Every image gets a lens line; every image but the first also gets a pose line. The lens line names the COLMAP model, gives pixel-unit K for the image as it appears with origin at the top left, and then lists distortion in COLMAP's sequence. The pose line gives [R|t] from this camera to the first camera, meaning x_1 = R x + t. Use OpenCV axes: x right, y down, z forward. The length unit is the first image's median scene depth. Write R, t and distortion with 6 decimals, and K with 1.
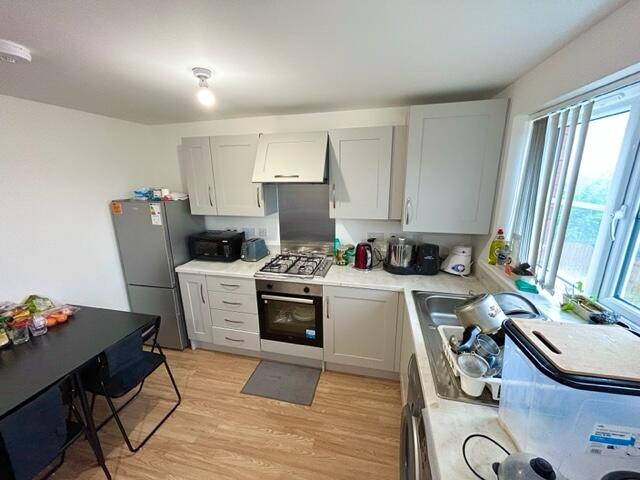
lens RADIAL K [[256.9, 0, 320.0], [0, 256.9, 240.0], [0, 0, 1]] dist [0.001335, 0.000068]
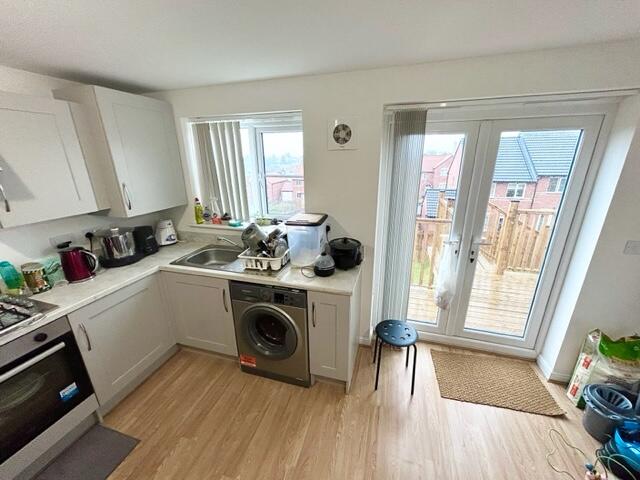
lens RADIAL K [[256.9, 0, 320.0], [0, 256.9, 240.0], [0, 0, 1]] dist [0.001335, 0.000068]
pose [[0.061911, -0.299223, 0.952173, -0.567164], [0.261600, 0.925515, 0.273837, -0.030270], [-0.963189, 0.232135, 0.135576, 0.166457]]
